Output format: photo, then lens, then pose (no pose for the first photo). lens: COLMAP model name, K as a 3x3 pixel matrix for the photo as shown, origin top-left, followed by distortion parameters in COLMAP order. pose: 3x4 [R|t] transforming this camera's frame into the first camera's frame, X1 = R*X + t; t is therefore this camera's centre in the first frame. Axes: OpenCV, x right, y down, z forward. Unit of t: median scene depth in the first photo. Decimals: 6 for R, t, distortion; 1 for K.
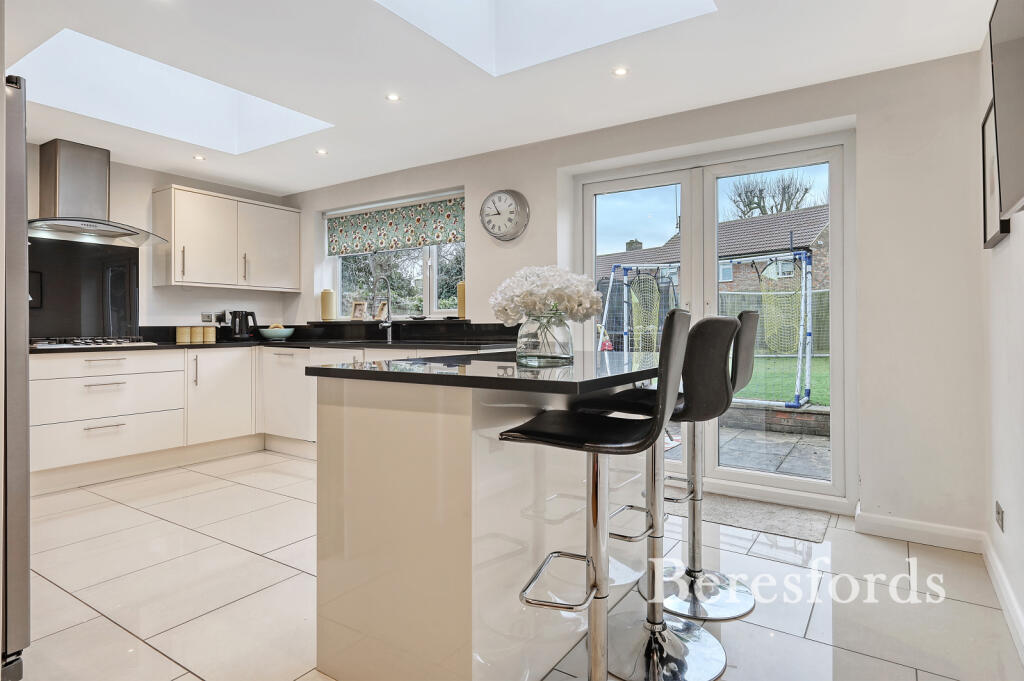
lens RADIAL K [[565.5, 0, 528.8], [0, 565.5, 318.1], [0, 0, 1]] dist [-0.005617, -0.000374]
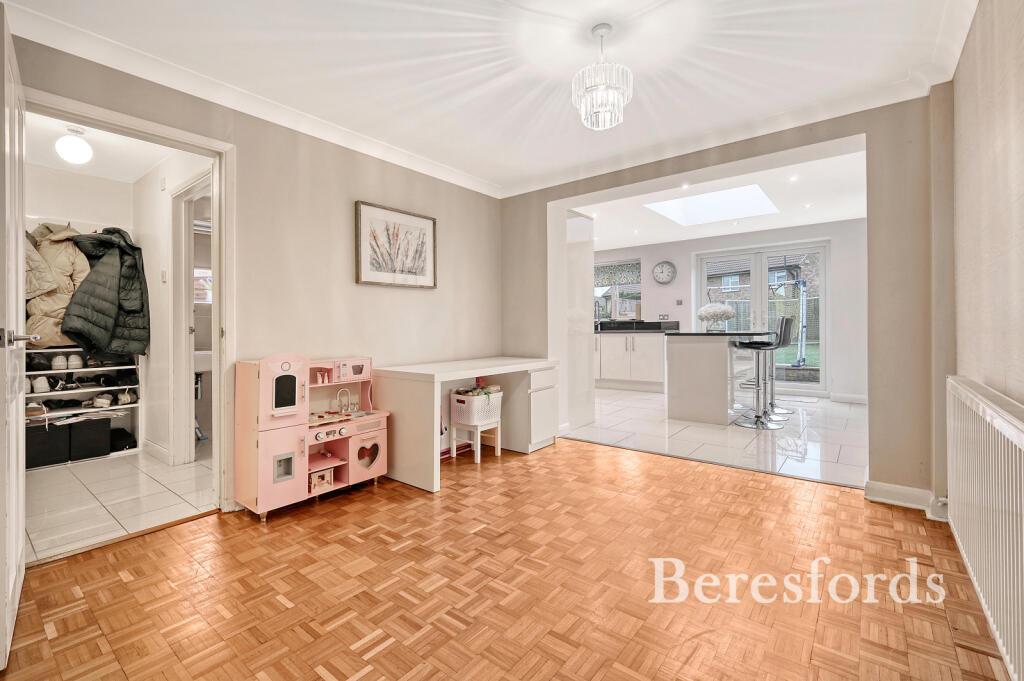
lens RADIAL K [[447.0, 0, 519.5], [0, 447.0, 327.2], [0, 0, 1]] dist [-0.000487, -0.000034]
pose [[0.995655, -0.008457, -0.092739, -0.398646], [0.009988, 0.999821, 0.016056, -0.001799], [0.092587, -0.016913, 0.995561, -0.720344]]
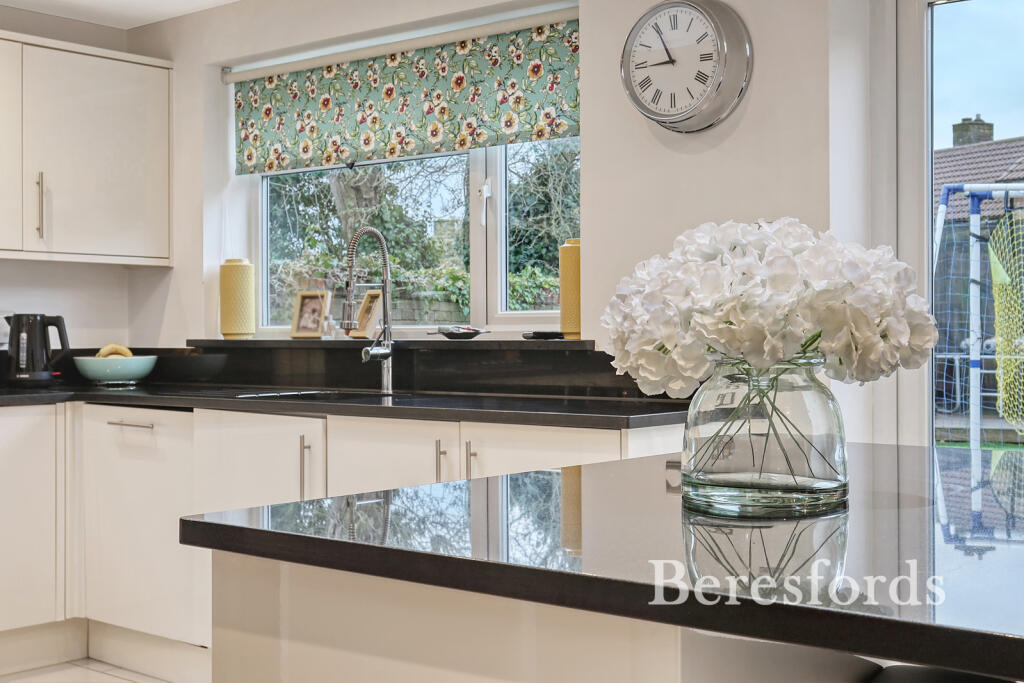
lens RADIAL K [[1365.4, 0, 513.6], [0, 1365.4, 341.5], [0, 0, 1]] dist [-0.013909, 0.000000]
pose [[0.990274, 0.007253, -0.138942, -0.026166], [-0.004224, 0.999747, 0.022077, -0.014797], [0.139067, -0.021275, 0.990054, 0.068452]]
